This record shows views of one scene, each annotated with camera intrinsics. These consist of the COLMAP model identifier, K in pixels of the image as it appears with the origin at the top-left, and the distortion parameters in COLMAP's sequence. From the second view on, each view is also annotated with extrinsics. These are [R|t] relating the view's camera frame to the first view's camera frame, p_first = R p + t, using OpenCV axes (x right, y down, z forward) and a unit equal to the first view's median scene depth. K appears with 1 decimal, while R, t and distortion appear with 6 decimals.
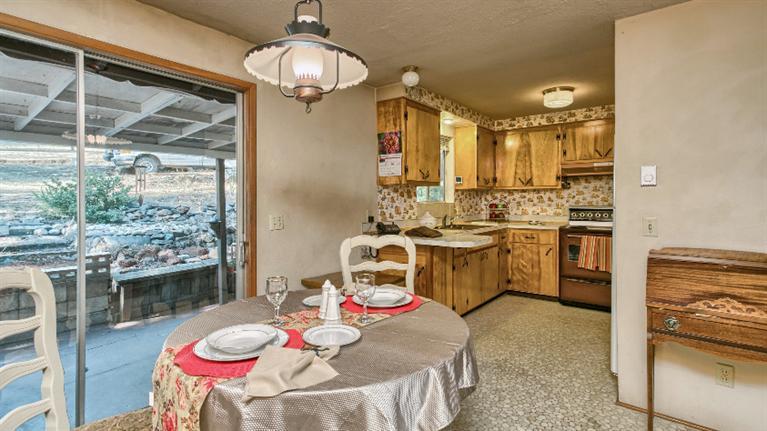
lens RADIAL K [[369.1, 0, 392.2], [0, 369.1, 199.1], [0, 0, 1]] dist [0.002560, 0.001204]
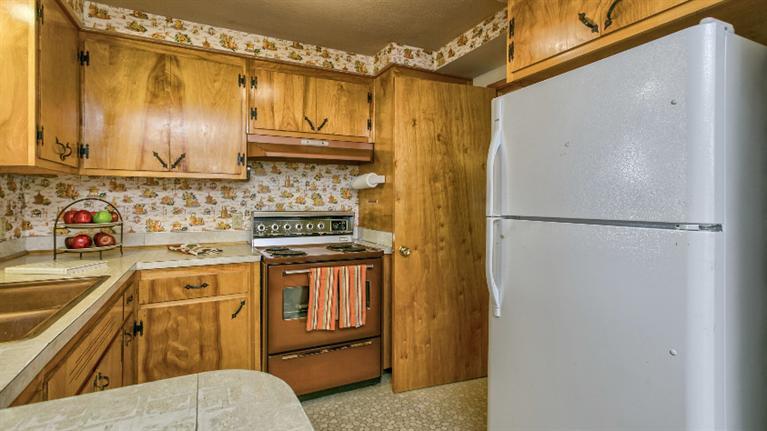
lens RADIAL K [[369.1, 0, 392.2], [0, 369.1, 199.1], [0, 0, 1]] dist [0.002560, 0.001204]
pose [[0.440009, 0.004932, 0.897980, 0.074186], [-0.004786, 0.999984, -0.003147, -0.000319], [-0.897981, -0.002913, 0.440025, 0.575372]]
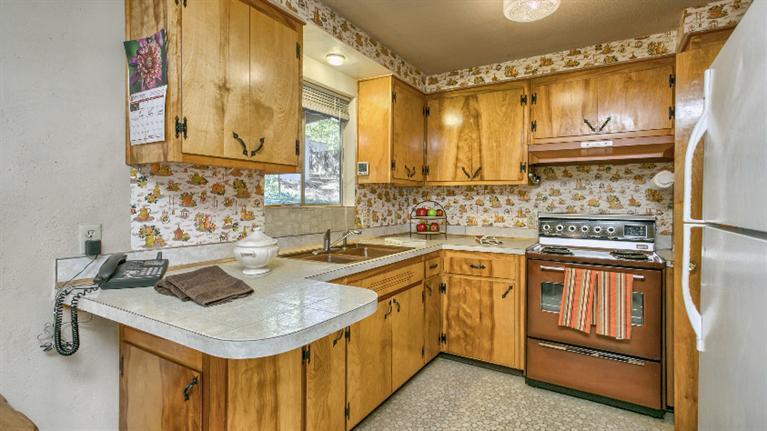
lens RADIAL K [[372.6, 0, 393.7], [0, 372.6, 201.1], [0, 0, 1]] dist [0.001333, 0.000729]
pose [[0.993167, 0.008895, 0.116364, 0.164919], [-0.009005, 0.999959, 0.000417, 0.000327], [-0.116356, -0.001462, 0.993207, 0.410323]]
